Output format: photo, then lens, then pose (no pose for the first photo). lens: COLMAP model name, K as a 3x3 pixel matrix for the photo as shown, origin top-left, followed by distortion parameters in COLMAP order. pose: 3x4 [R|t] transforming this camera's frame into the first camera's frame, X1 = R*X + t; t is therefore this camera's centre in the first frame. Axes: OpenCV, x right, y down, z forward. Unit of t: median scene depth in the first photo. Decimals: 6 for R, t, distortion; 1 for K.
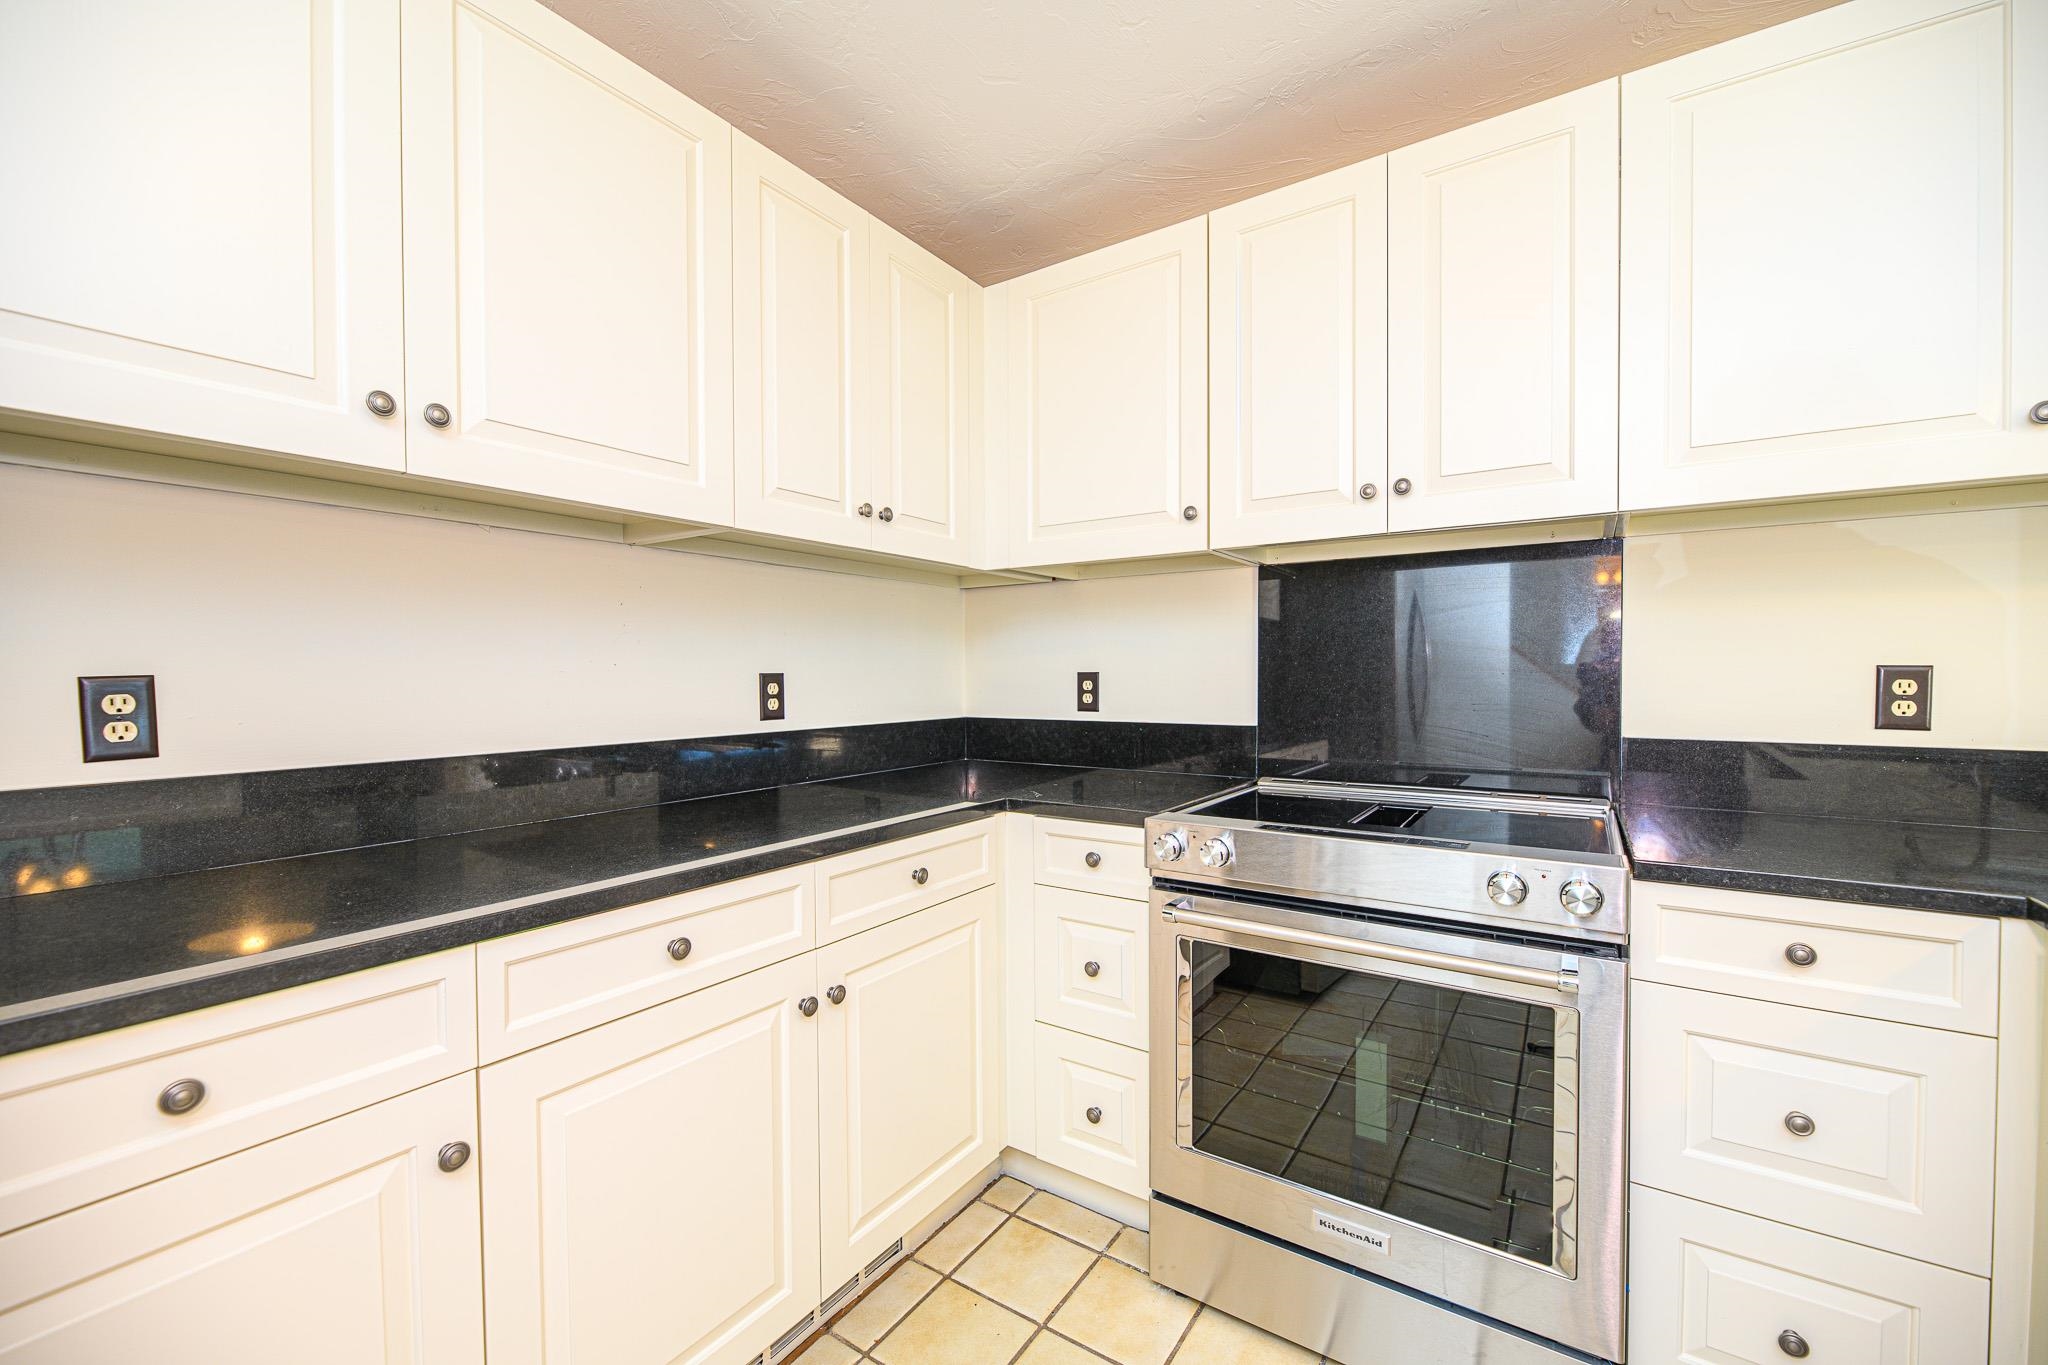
lens RADIAL K [[833.7, 0, 1028.8], [0, 833.7, 685.1], [0, 0, 1]] dist [0.000426, -0.001076]
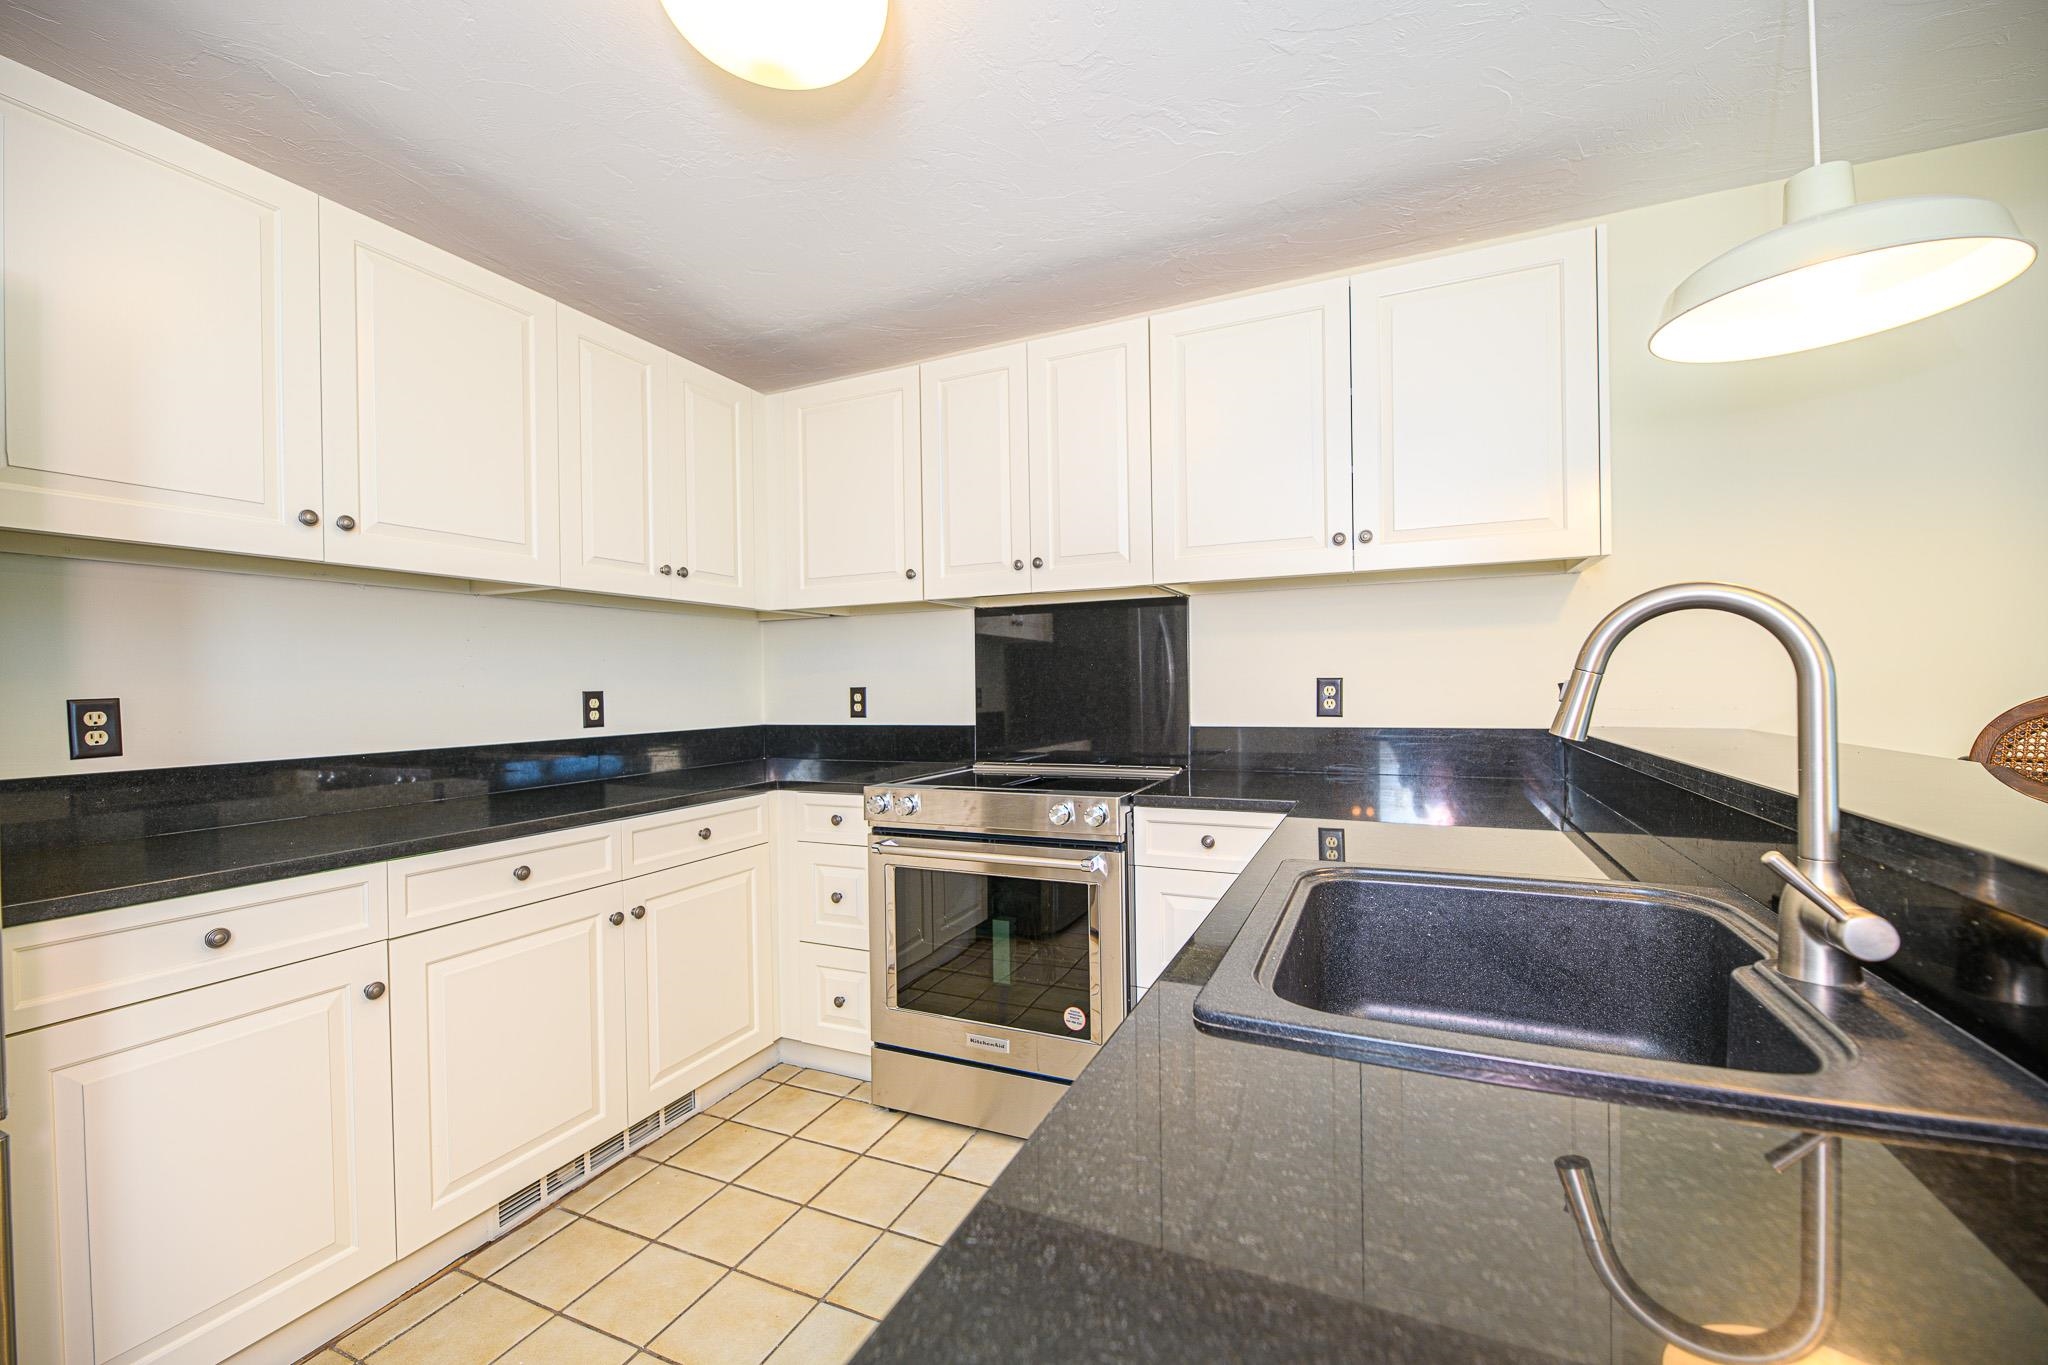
lens RADIAL K [[833.7, 0, 1030.2], [0, 833.7, 685.9], [0, 0, 1]] dist [0.000426, -0.001076]
pose [[0.985764, -0.011704, 0.167726, 0.179753], [0.014343, 0.999791, -0.014535, 0.007555], [-0.167521, 0.016733, 0.985726, -0.487395]]
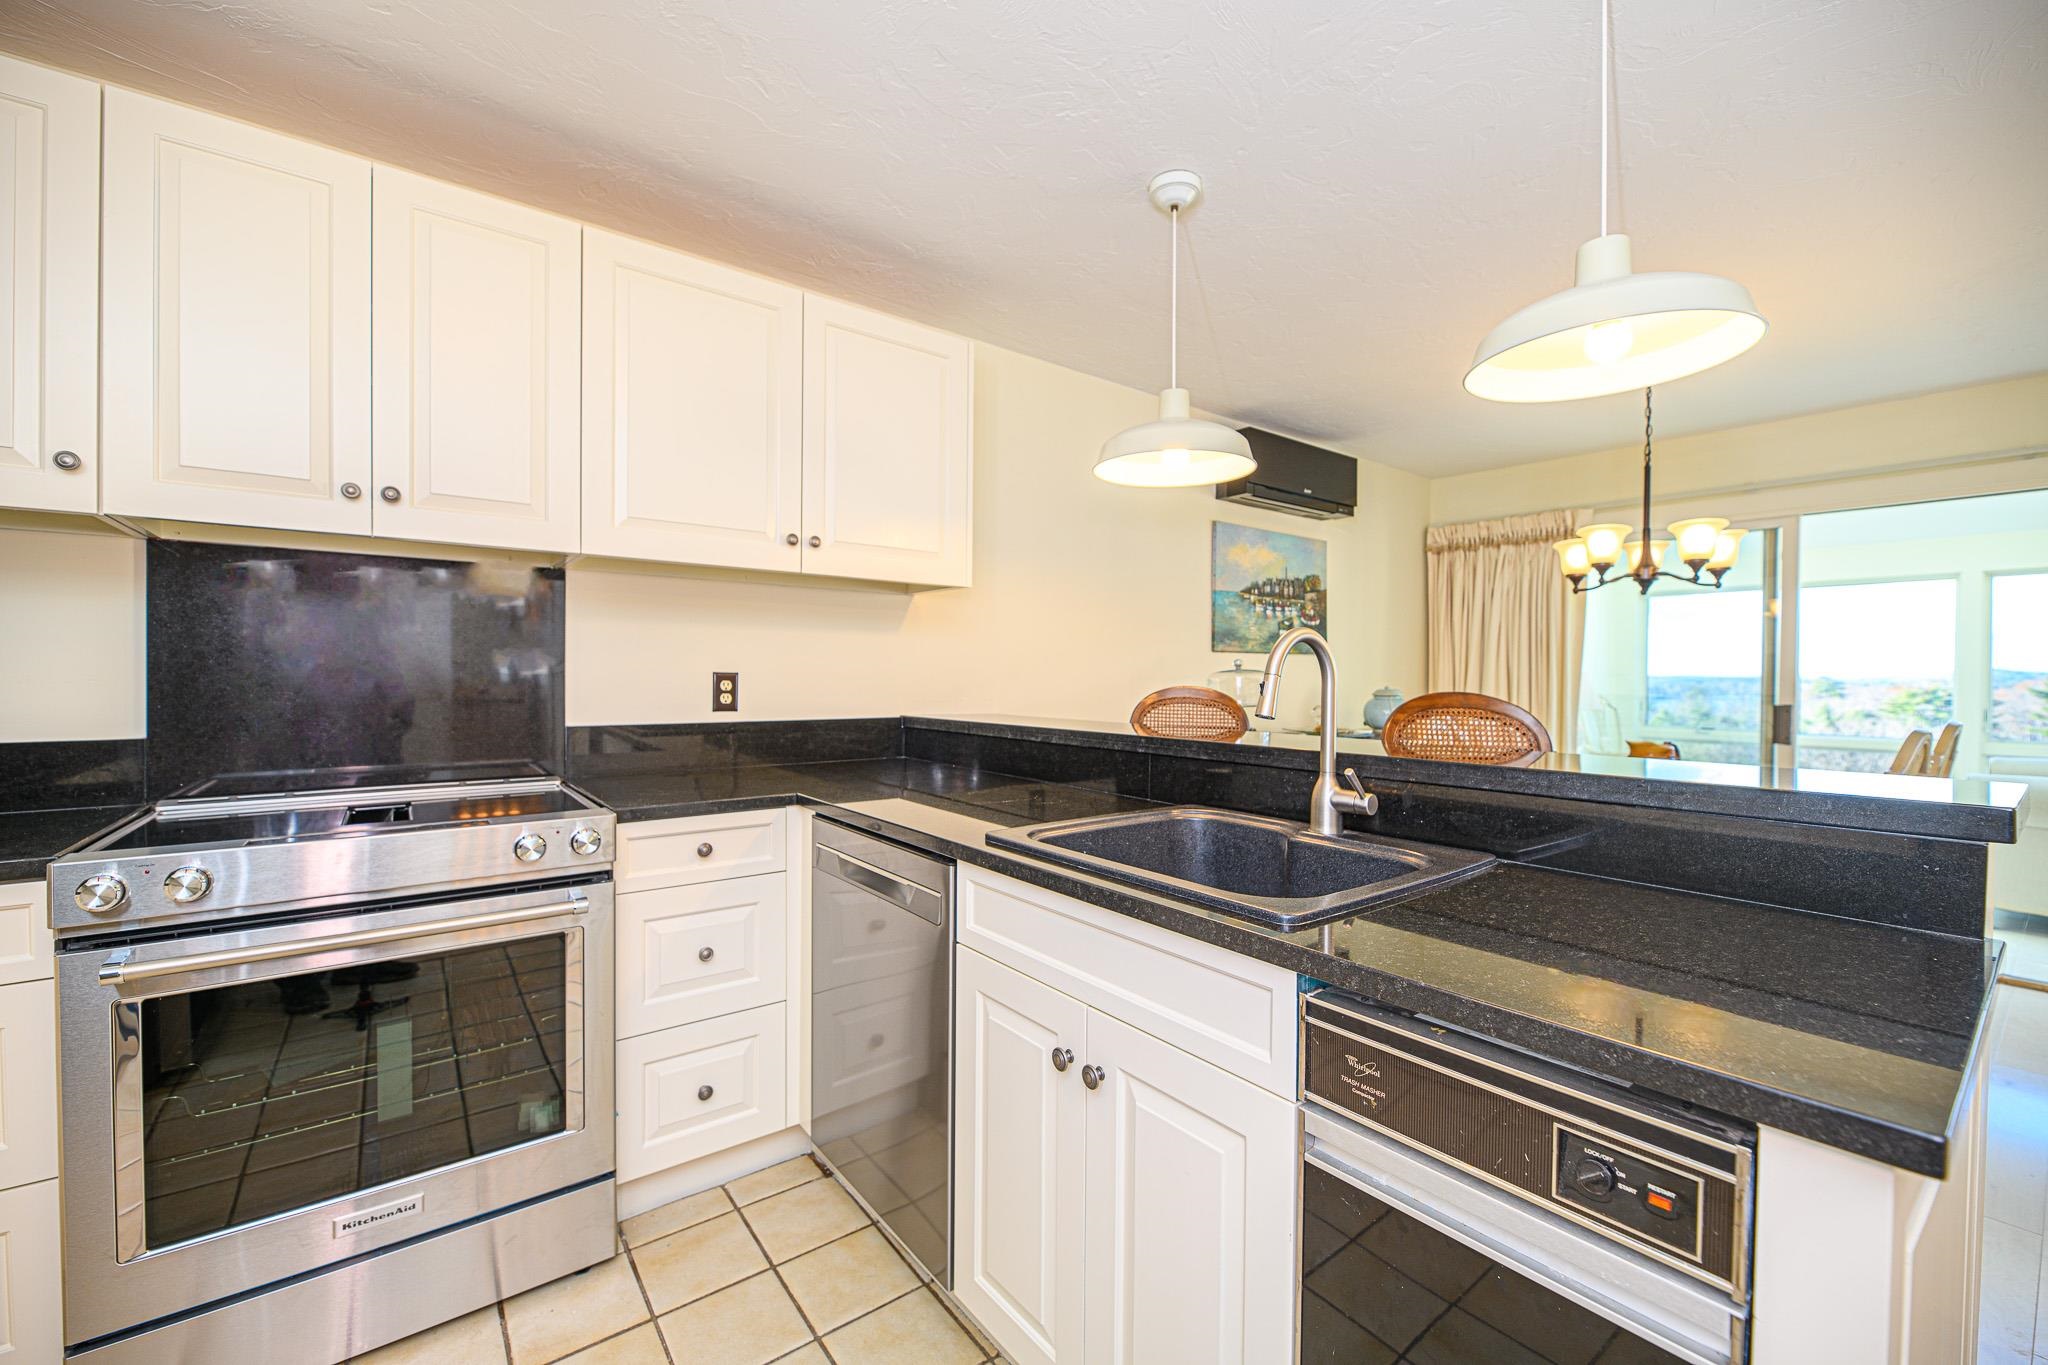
lens RADIAL K [[833.7, 0, 1031.5], [0, 833.7, 681.3], [0, 0, 1]] dist [0.000426, -0.001076]
pose [[0.322918, 0.001401, 0.946426, -0.280427], [0.007211, 0.999966, -0.003941, 0.004355], [-0.946399, 0.008098, 0.322897, -0.087535]]
